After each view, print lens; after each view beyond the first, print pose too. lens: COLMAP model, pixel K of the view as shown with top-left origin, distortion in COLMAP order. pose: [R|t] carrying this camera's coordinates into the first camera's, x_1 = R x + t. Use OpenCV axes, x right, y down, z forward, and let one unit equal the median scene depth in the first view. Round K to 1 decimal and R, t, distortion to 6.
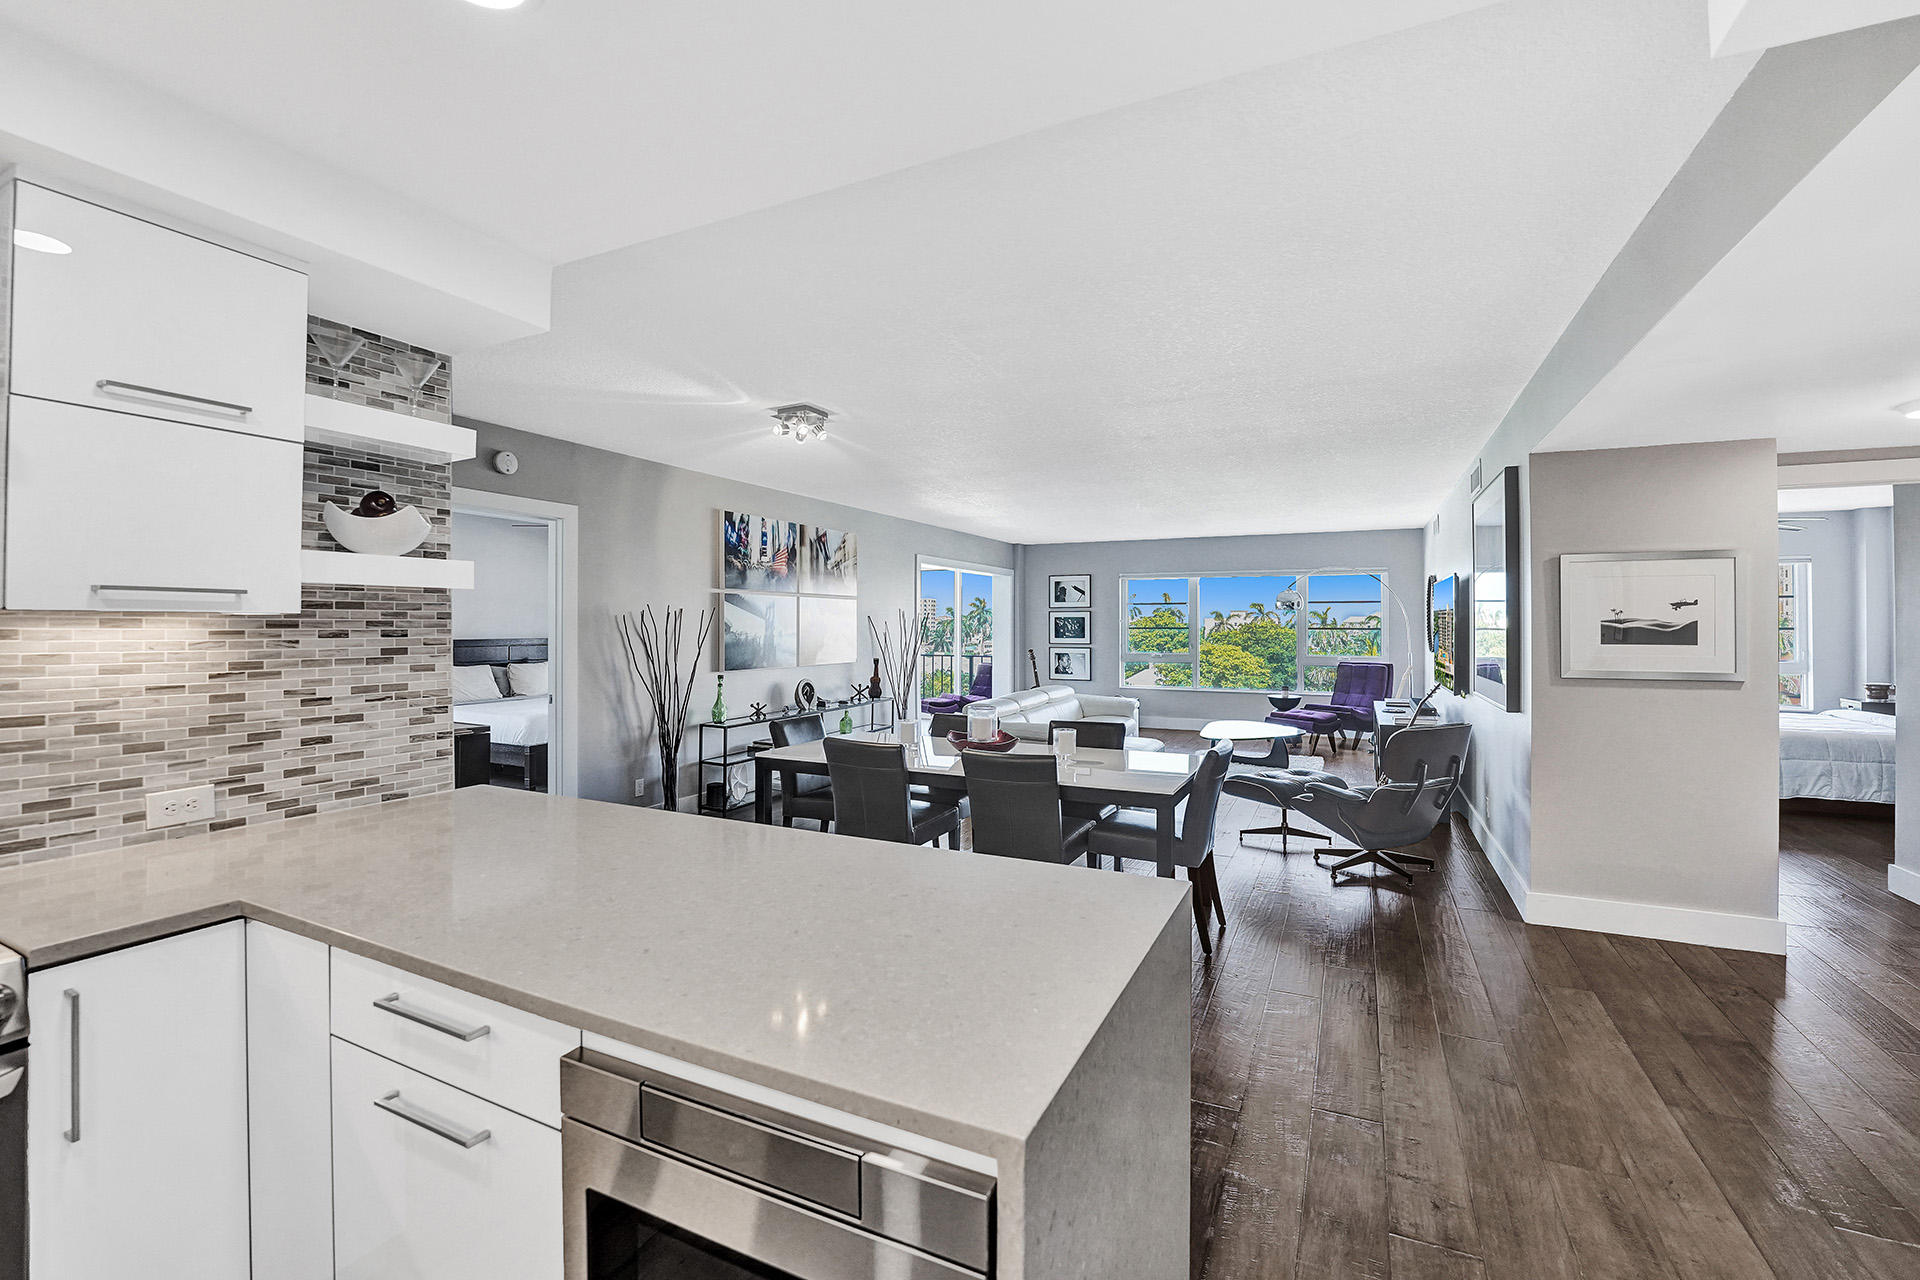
lens RADIAL K [[791.4, 0, 966.2], [0, 791.4, 624.1], [0, 0, 1]] dist [-0.020981, 0.001139]
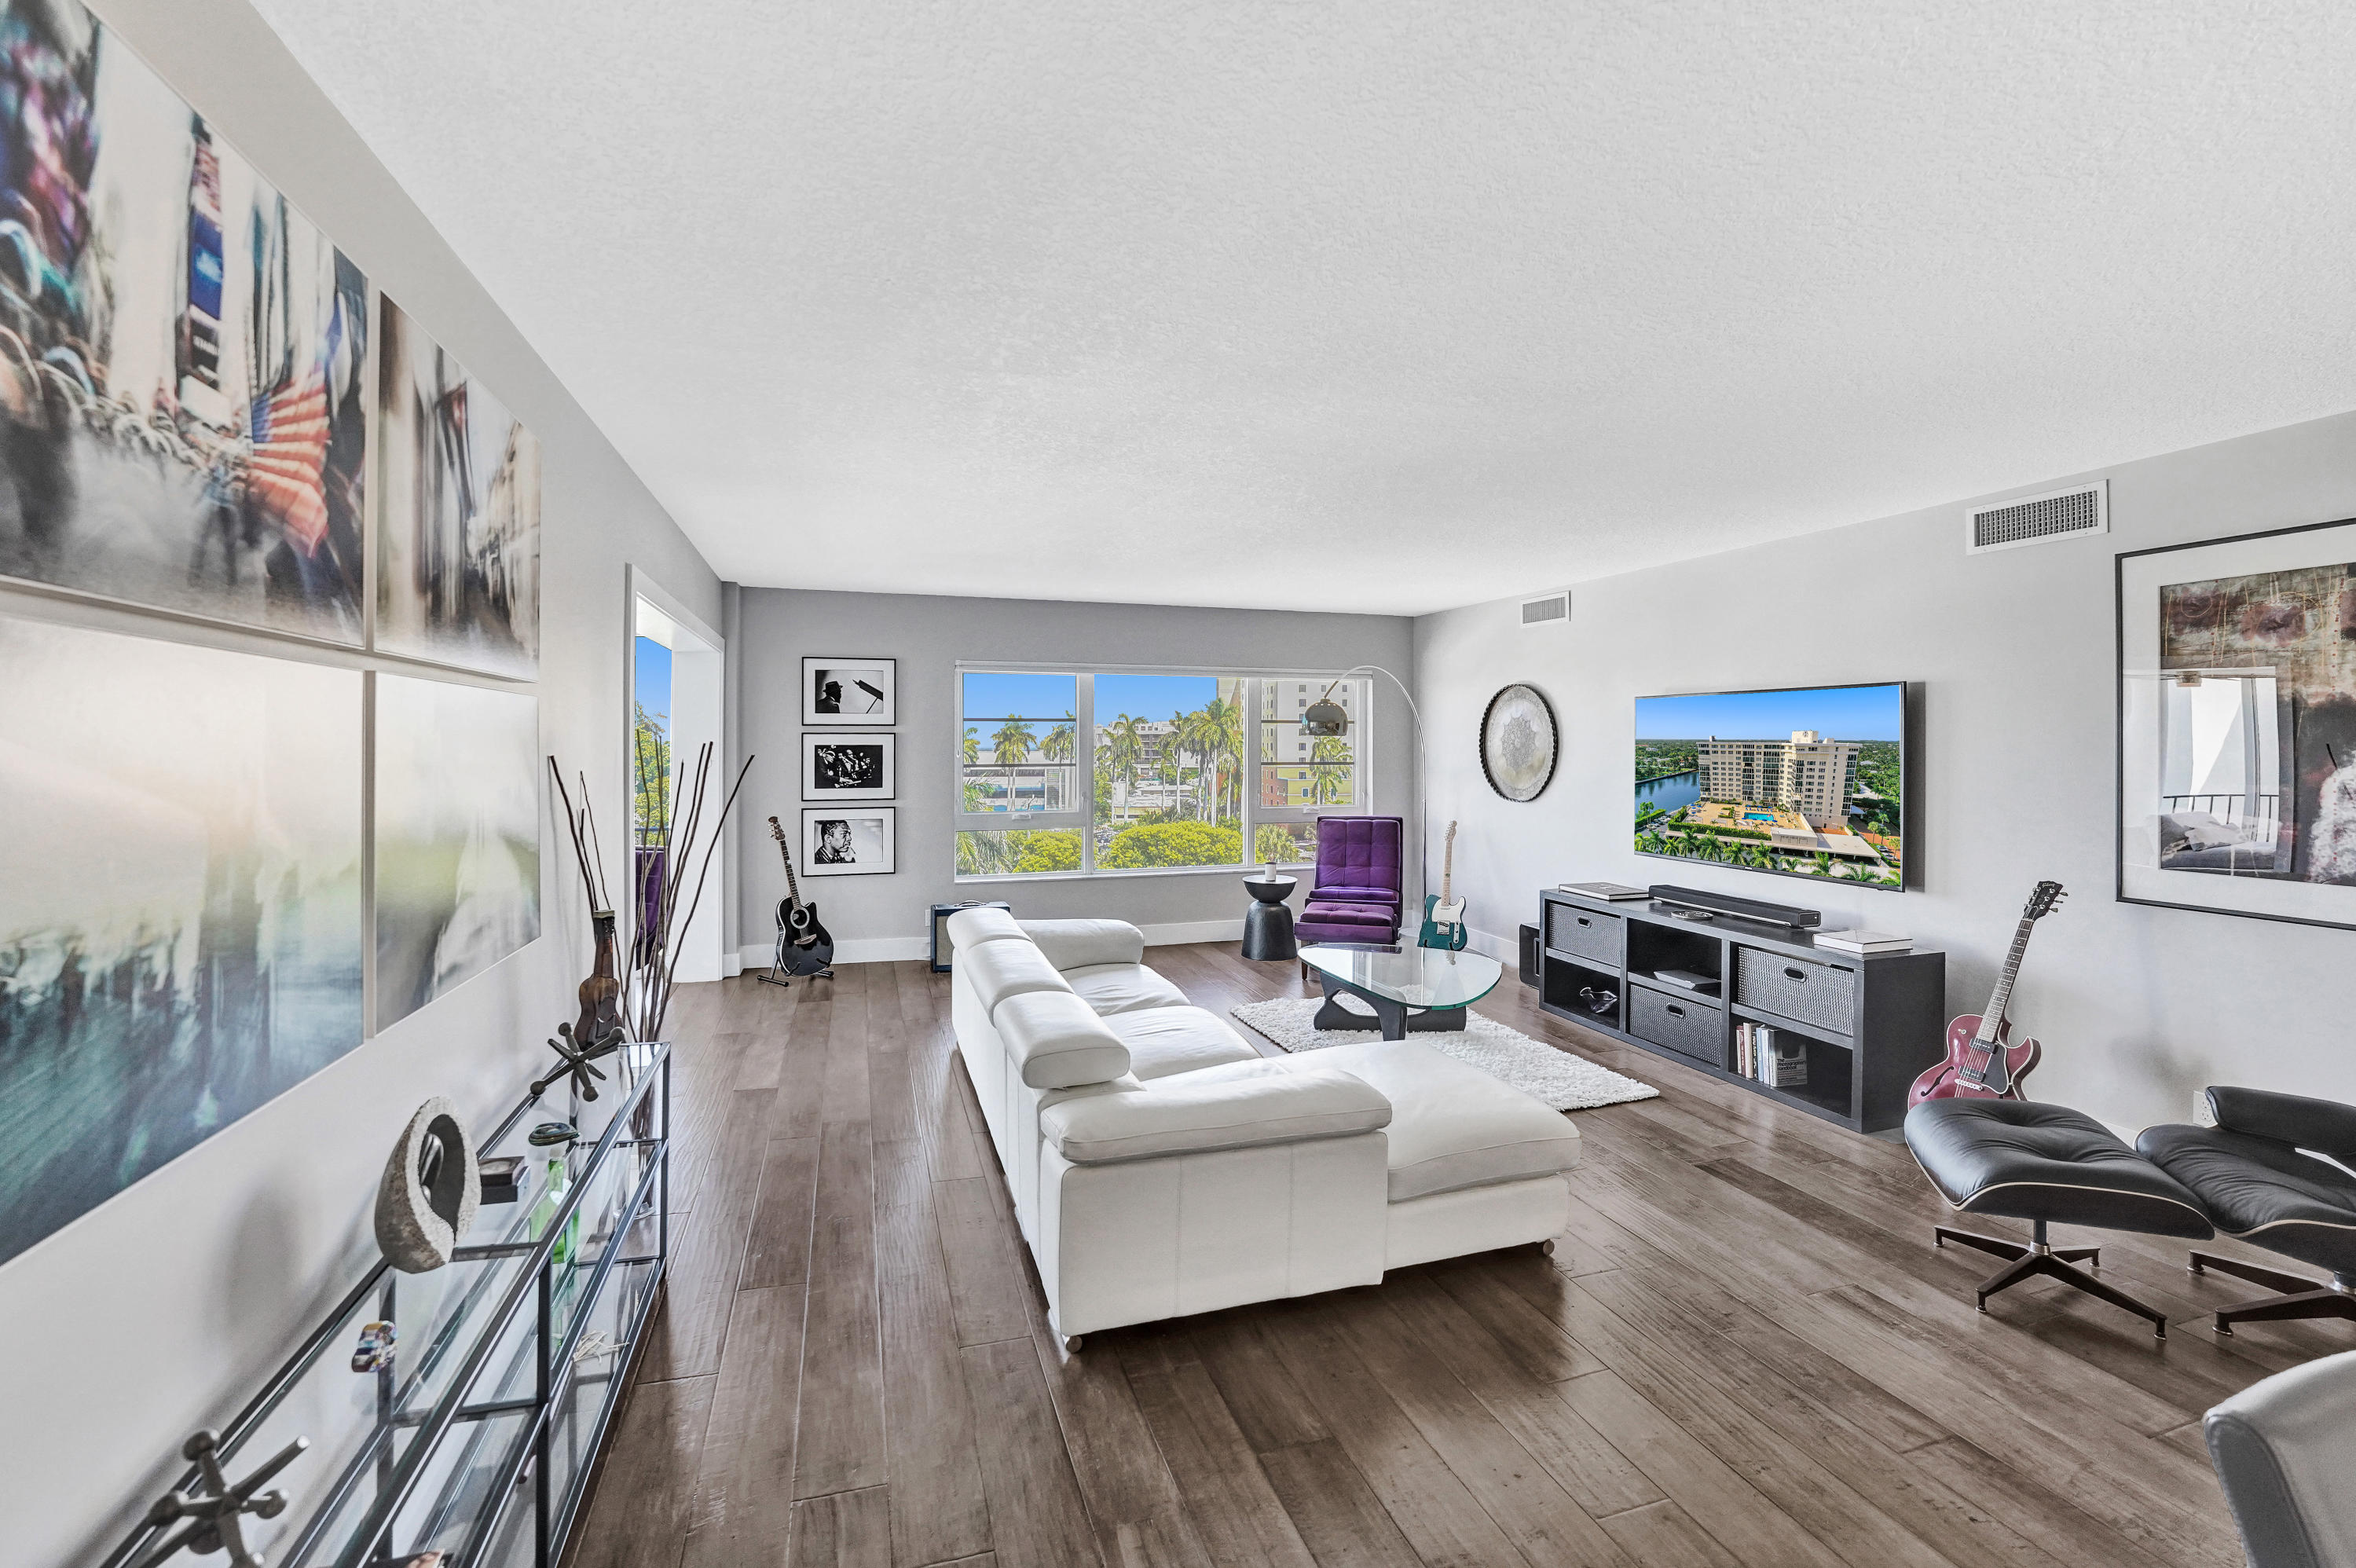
lens RADIAL K [[990.3, 0, 1171.7], [0, 990.3, 748.3], [0, 0, 1]] dist [-0.014573, 0.000007]
pose [[0.725115, -0.006087, 0.688601, -0.204202], [0.001520, 0.999973, 0.007238, -0.015455], [-0.688626, -0.004202, 0.725104, 0.607769]]
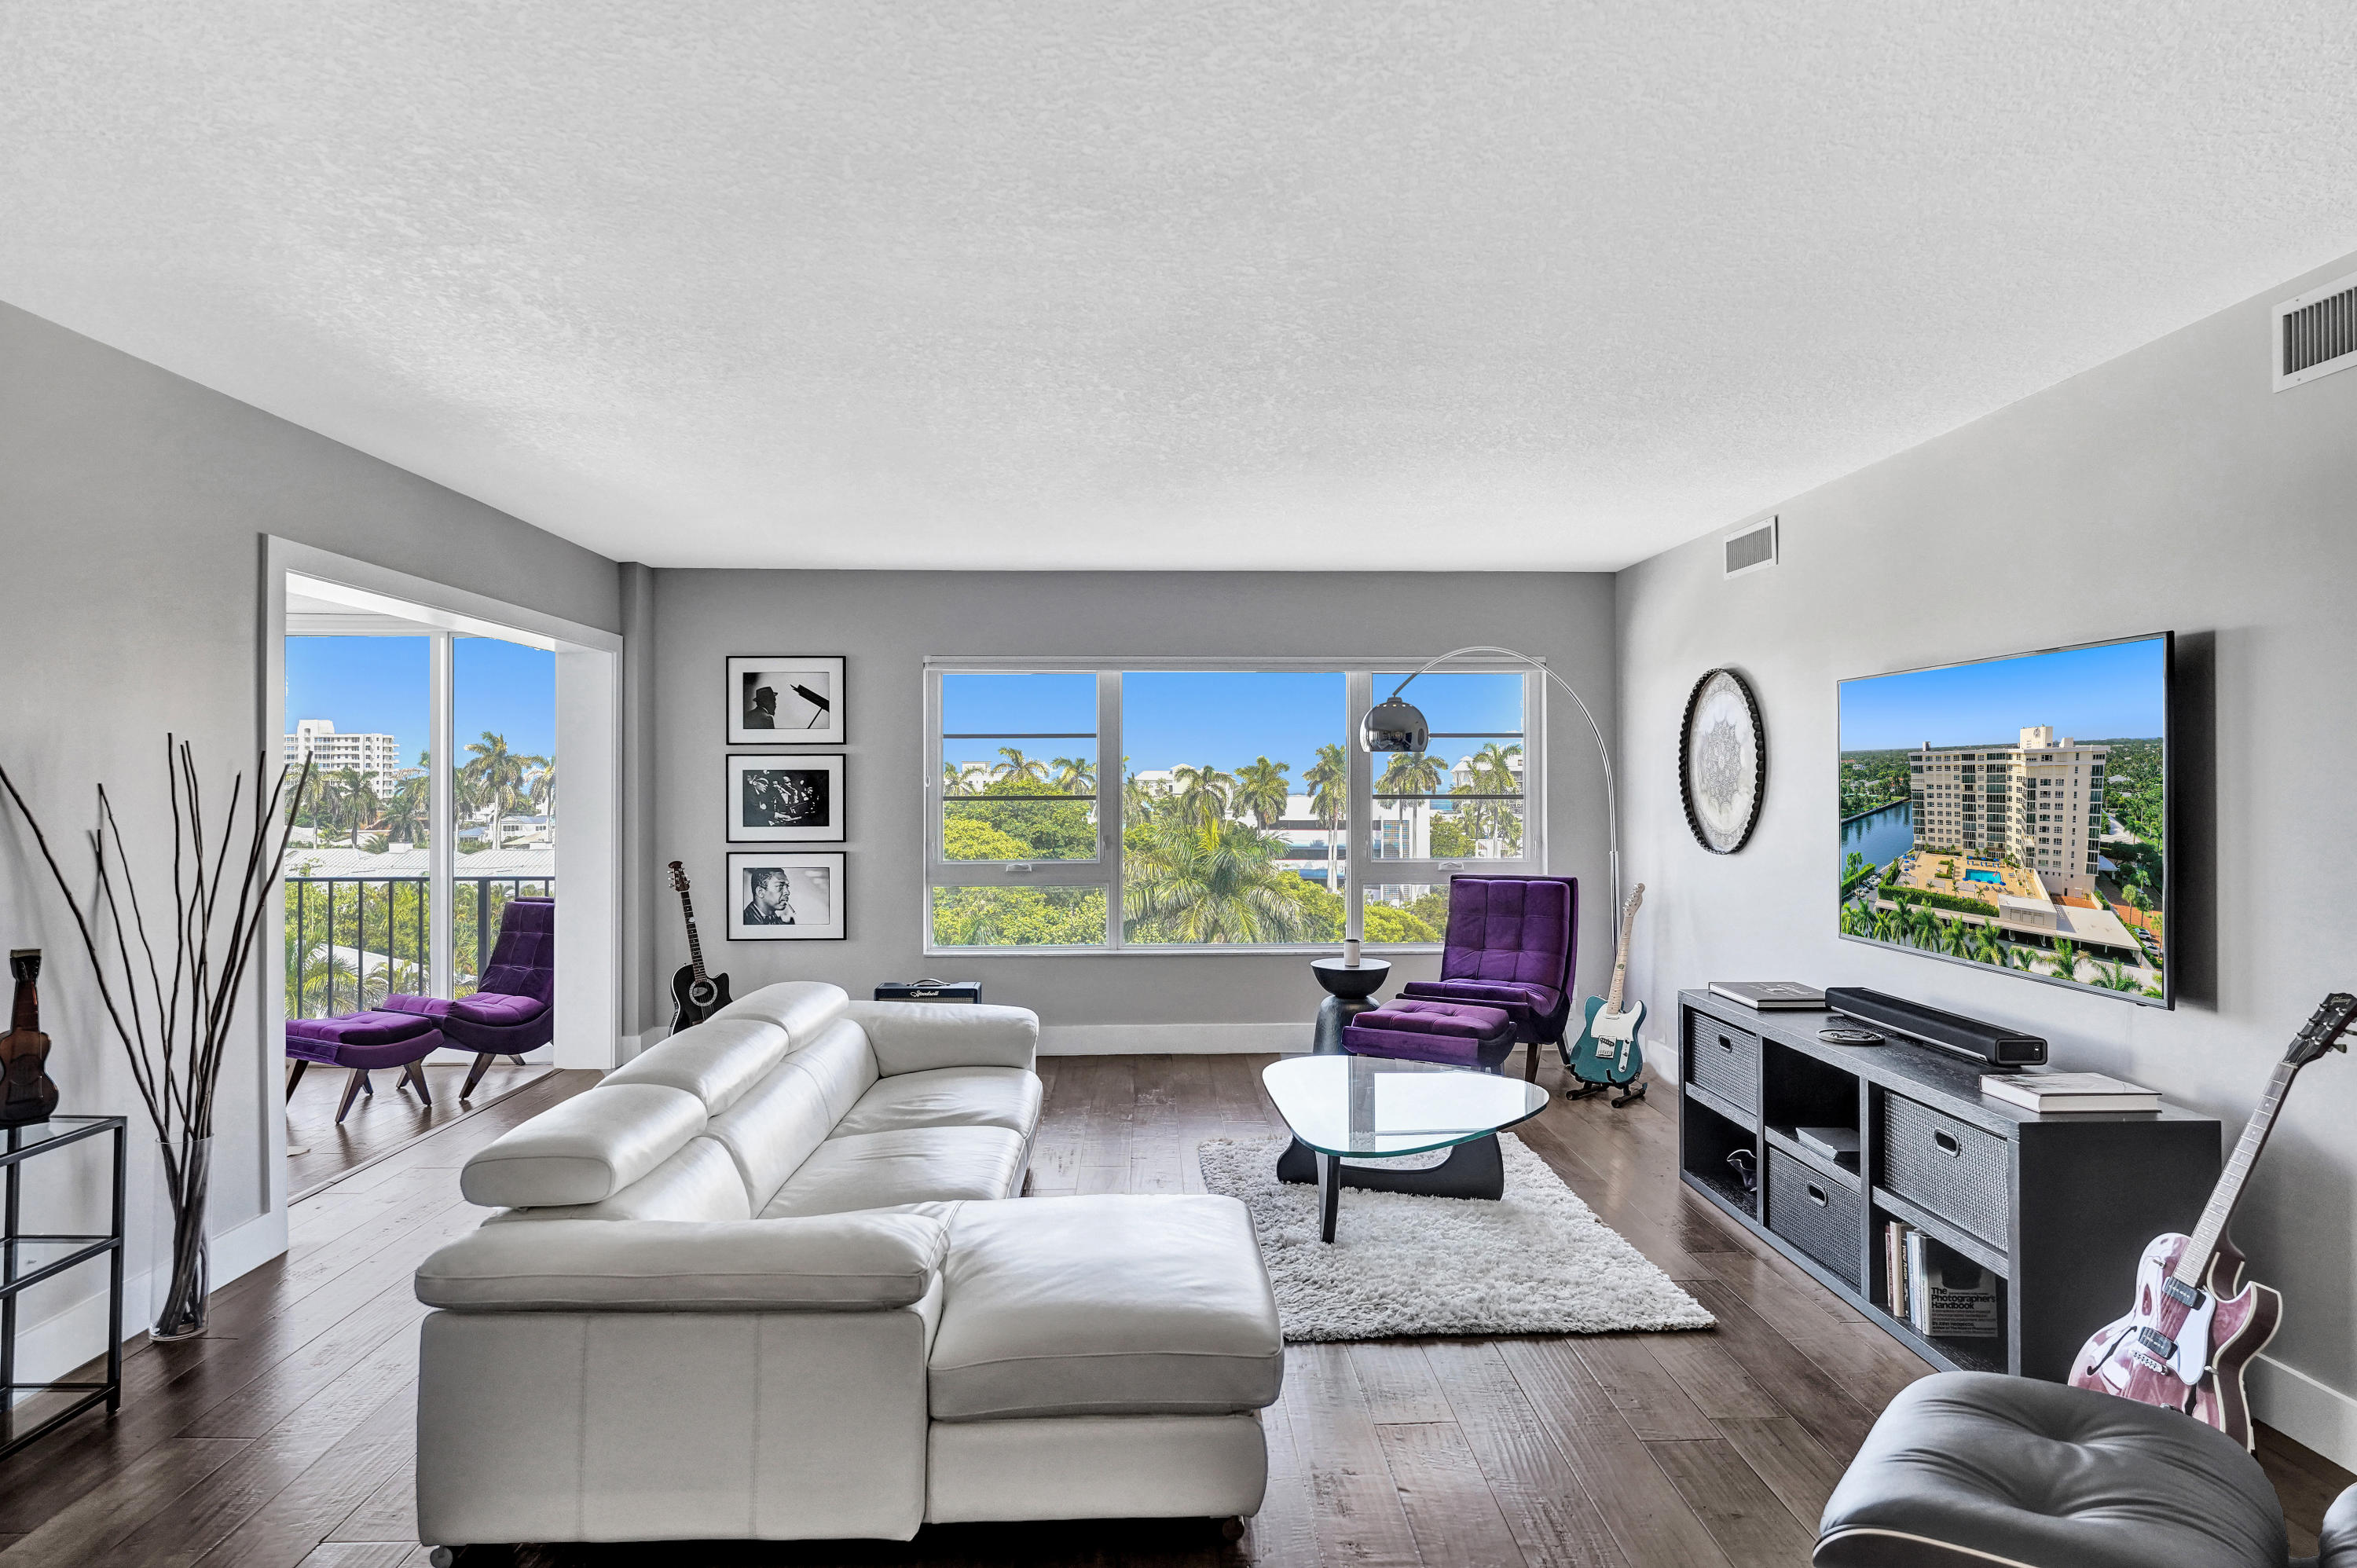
lens RADIAL K [[1389.8, 0, 1173.1], [0, 1389.8, 756.3], [0, 0, 1]] dist [0.054089, -0.044724]
pose [[0.892182, 0.004353, 0.451655, -0.003556], [0.004467, 0.999820, -0.018460, -0.003252], [-0.451654, 0.018488, 0.892001, 0.479064]]
